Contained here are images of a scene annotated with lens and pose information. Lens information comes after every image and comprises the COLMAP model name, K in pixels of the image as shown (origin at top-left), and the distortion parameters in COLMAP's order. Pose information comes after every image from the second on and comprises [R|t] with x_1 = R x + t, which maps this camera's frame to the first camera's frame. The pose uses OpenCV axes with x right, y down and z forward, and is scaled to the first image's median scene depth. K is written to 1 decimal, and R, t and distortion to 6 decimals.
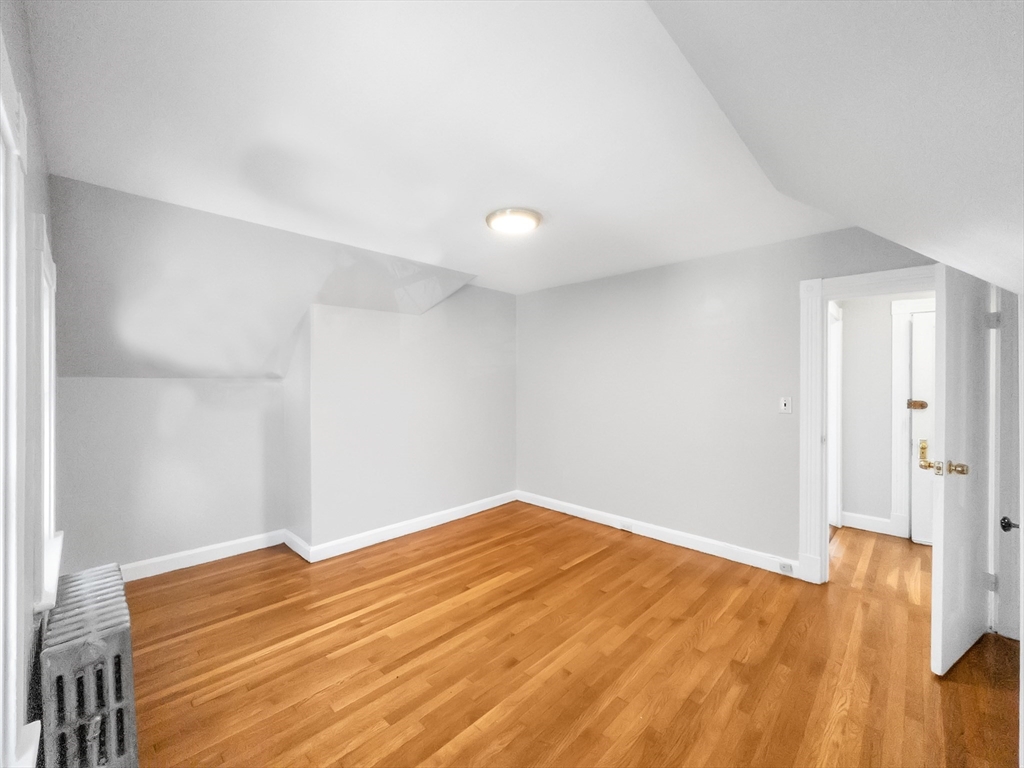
lens RADIAL K [[421.5, 0, 460.1], [0, 421.5, 383.1], [0, 0, 1]] dist [-0.001199, -0.000163]
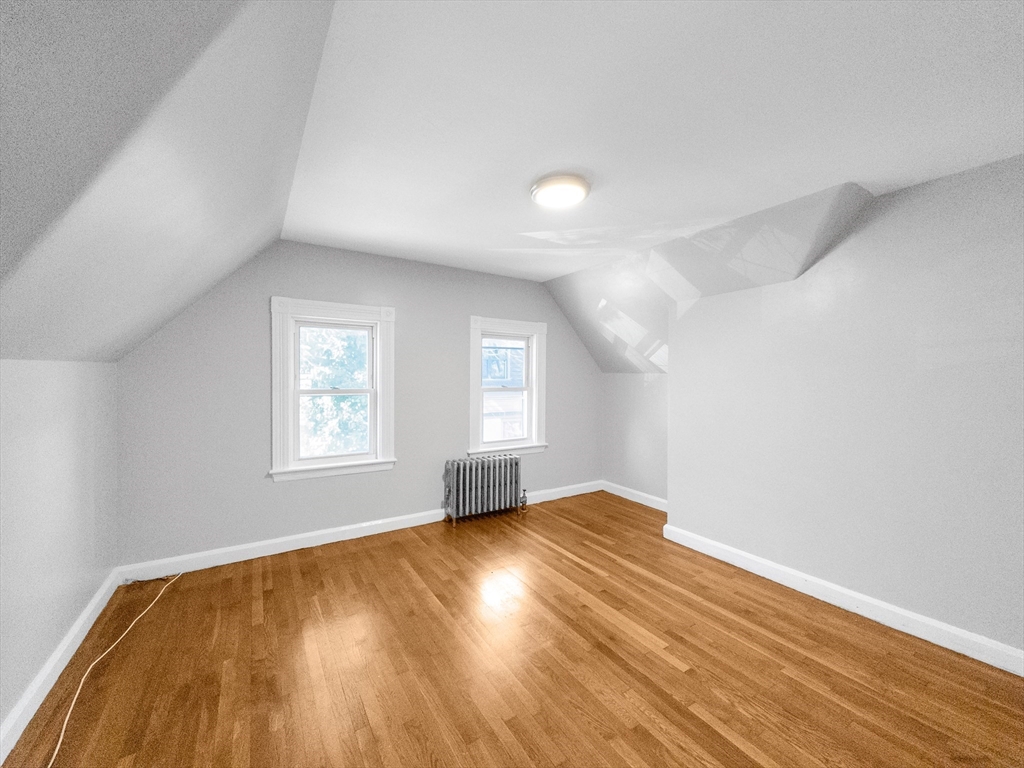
lens RADIAL K [[425.9, 0, 549.4], [0, 425.9, 381.1], [0, 0, 1]] dist [-0.000295, -0.000032]
pose [[-0.138446, 0.008879, -0.990330, 0.873002], [-0.008118, 0.999916, 0.010100, 0.011529], [0.990337, 0.009438, -0.138362, 0.950083]]
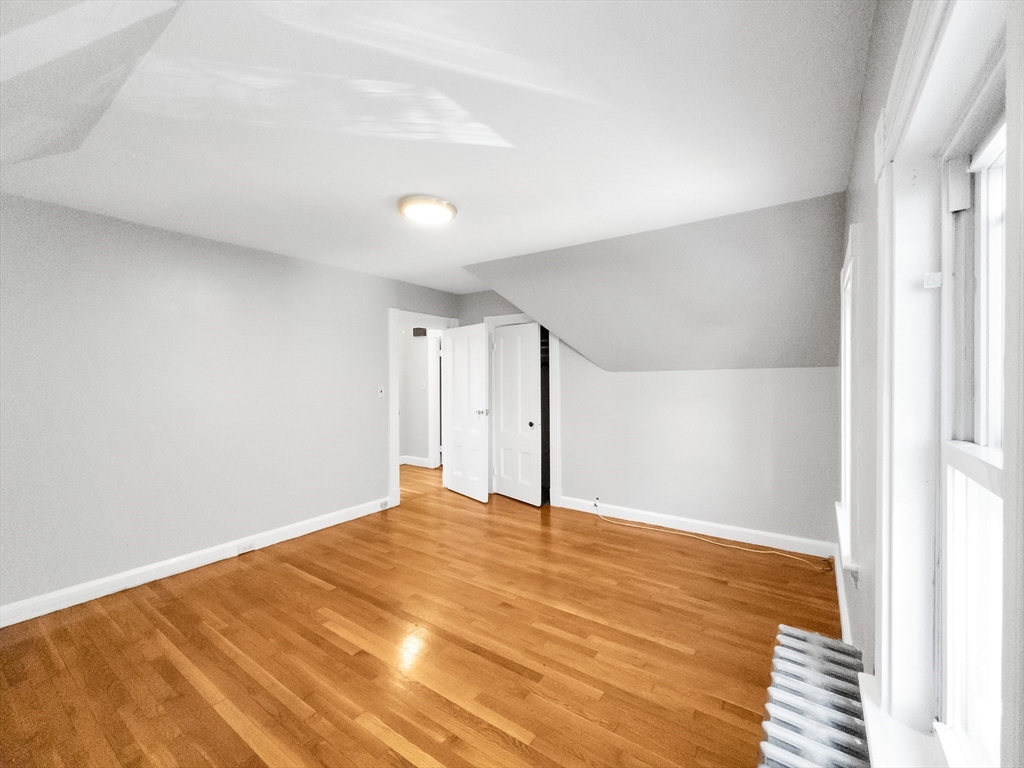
lens RADIAL K [[400.4, 0, 560.1], [0, 400.4, 379.3], [0, 0, 1]] dist [-0.000079, -0.000029]
pose [[-0.276197, -0.004760, 0.961089, -0.729295], [0.009688, 0.999923, 0.007737, 0.007898], [-0.961052, 0.011448, -0.276130, 0.830204]]
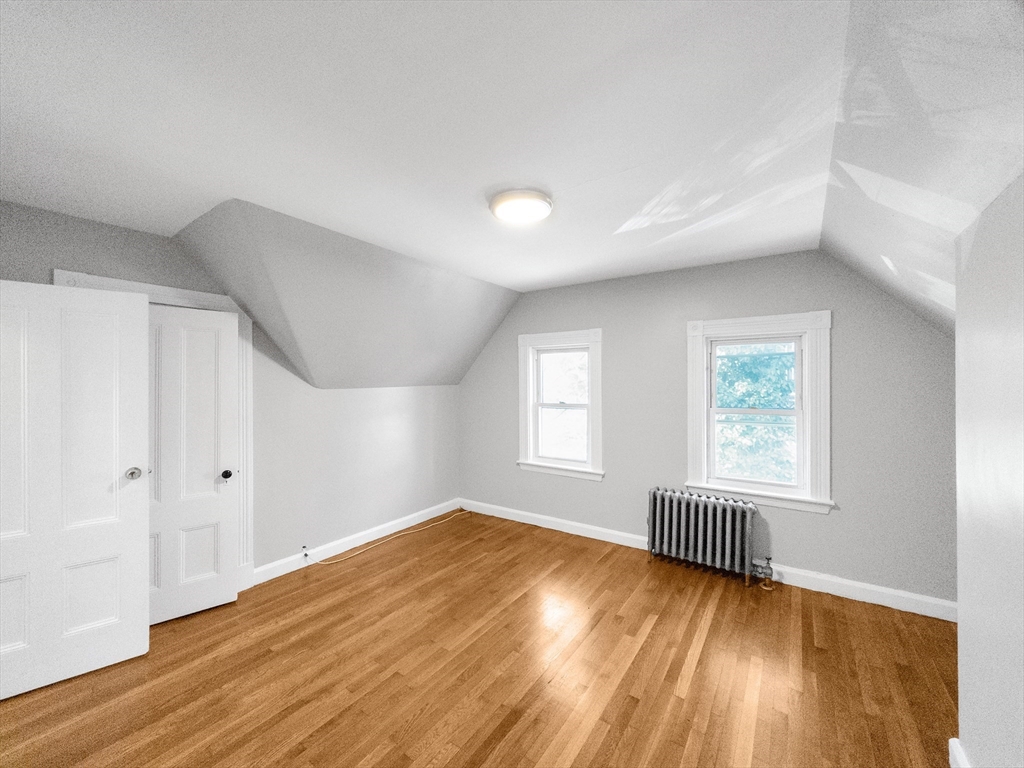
lens RADIAL K [[421.5, 0, 460.1], [0, 421.5, 383.1], [0, 0, 1]] dist [-0.001199, -0.000163]
pose [[-0.988399, 0.006065, -0.151761, 0.316297], [0.005462, 0.999975, 0.004389, -0.026091], [0.151784, 0.003509, -0.988408, 1.552931]]
